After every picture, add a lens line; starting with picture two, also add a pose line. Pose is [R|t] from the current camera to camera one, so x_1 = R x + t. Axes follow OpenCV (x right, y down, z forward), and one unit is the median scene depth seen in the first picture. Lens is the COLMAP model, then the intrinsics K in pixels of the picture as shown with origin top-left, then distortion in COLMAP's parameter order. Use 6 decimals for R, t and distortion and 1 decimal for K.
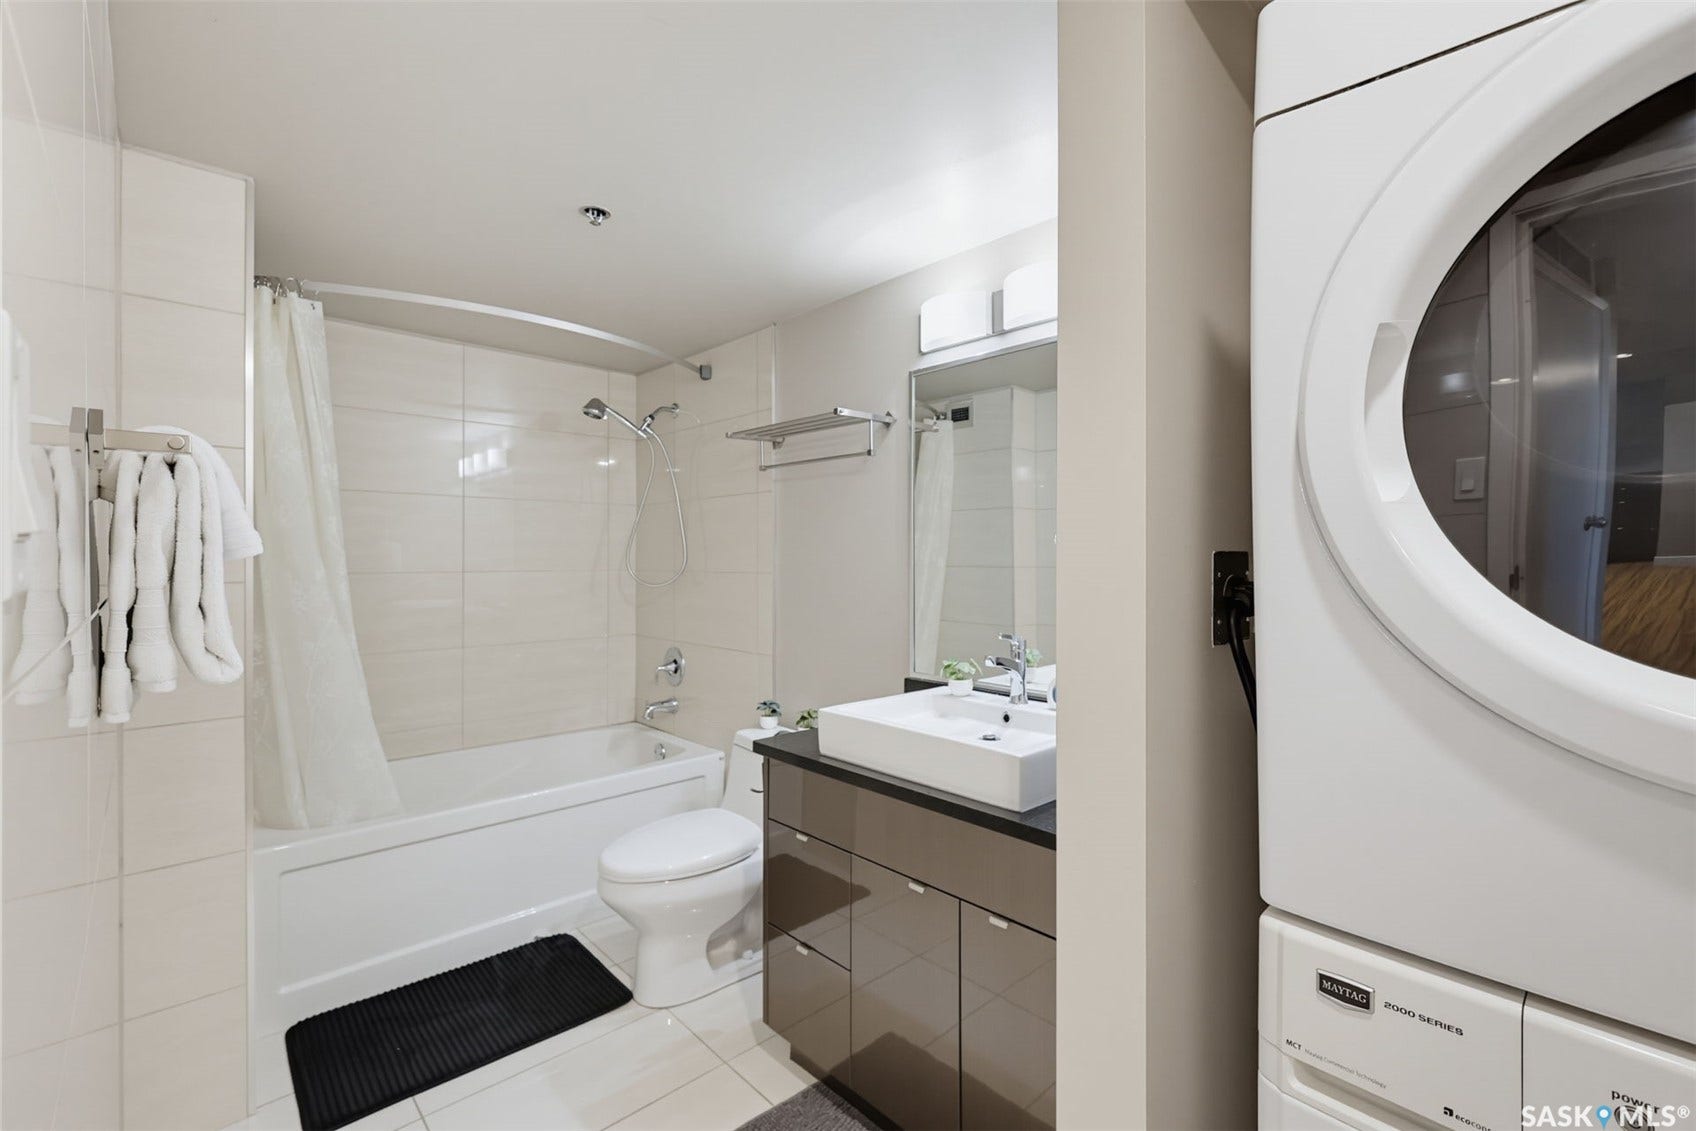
lens RADIAL K [[737.7, 0, 855.2], [0, 737.7, 554.7], [0, 0, 1]] dist [0.002332, 0.000627]
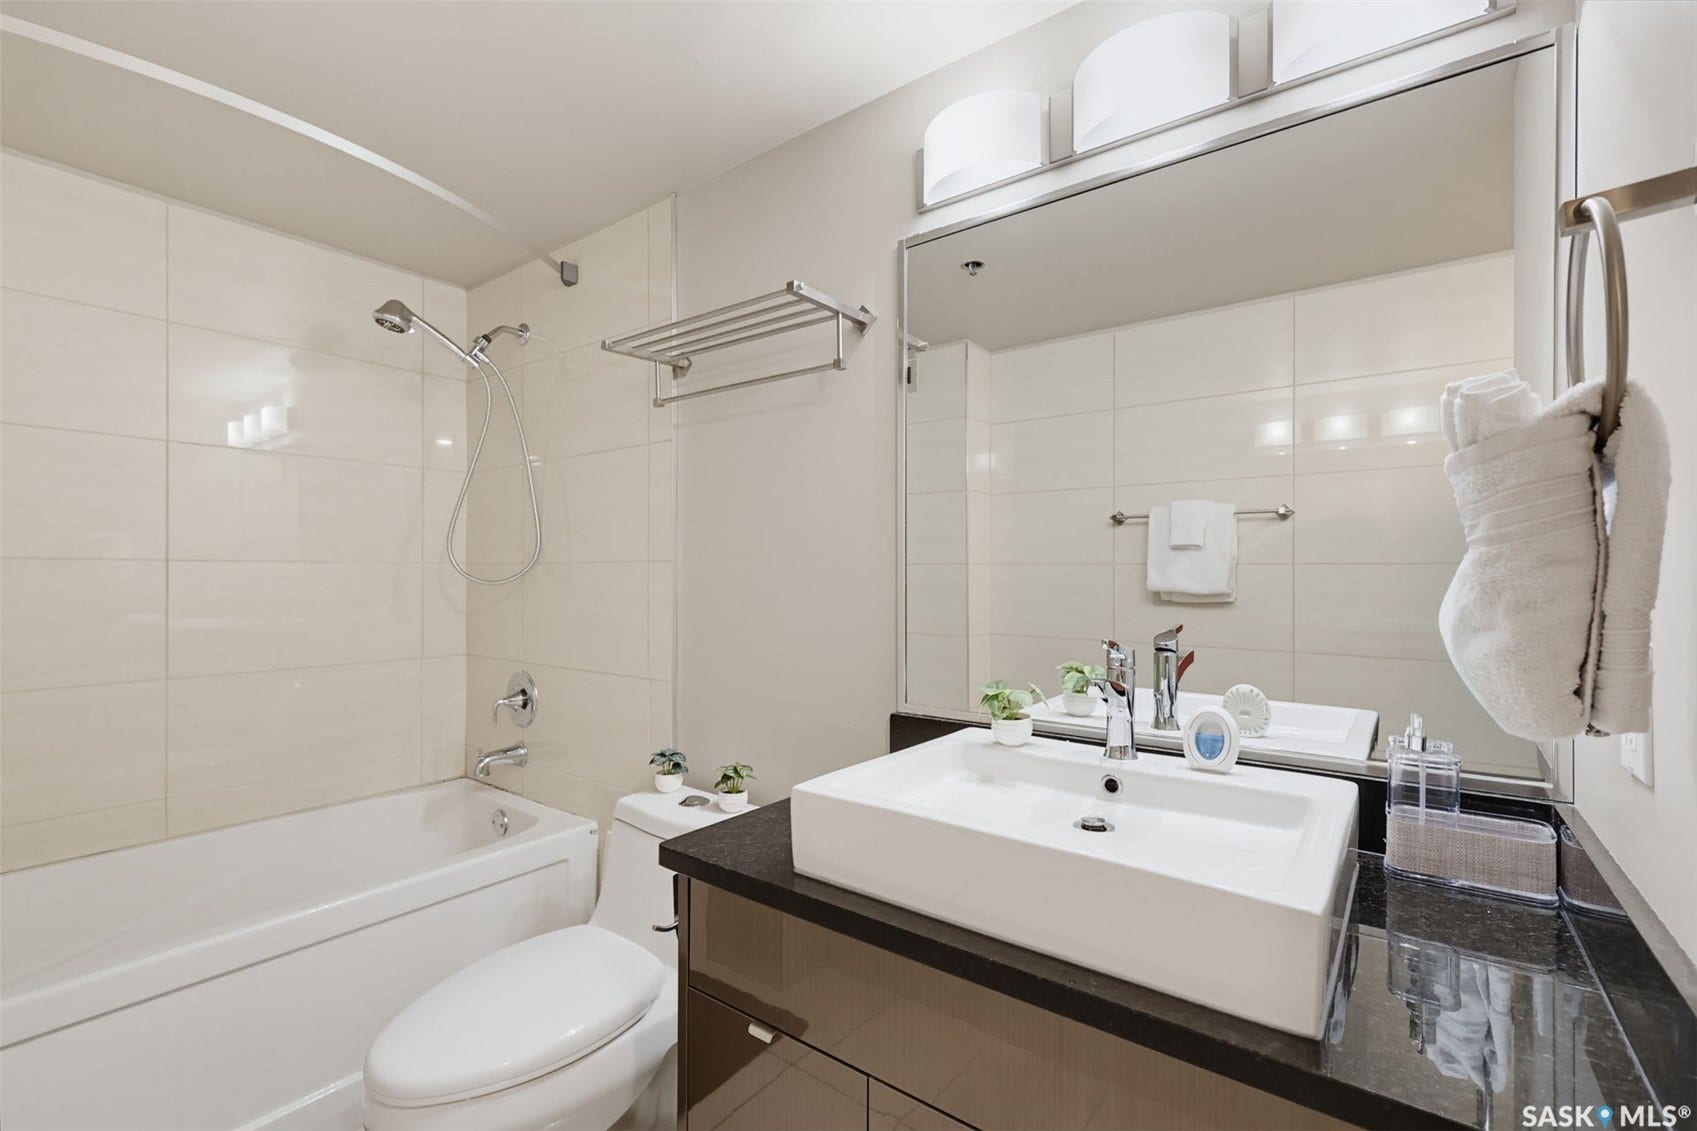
lens RADIAL K [[732.1, 0, 855.6], [0, 732.1, 575.9], [0, 0, 1]] dist [-0.003617, -0.000400]
pose [[0.985314, 0.001491, 0.170743, -0.060783], [-0.002476, 0.999982, 0.005553, 0.034973], [-0.170731, -0.005895, 0.985300, 0.305985]]
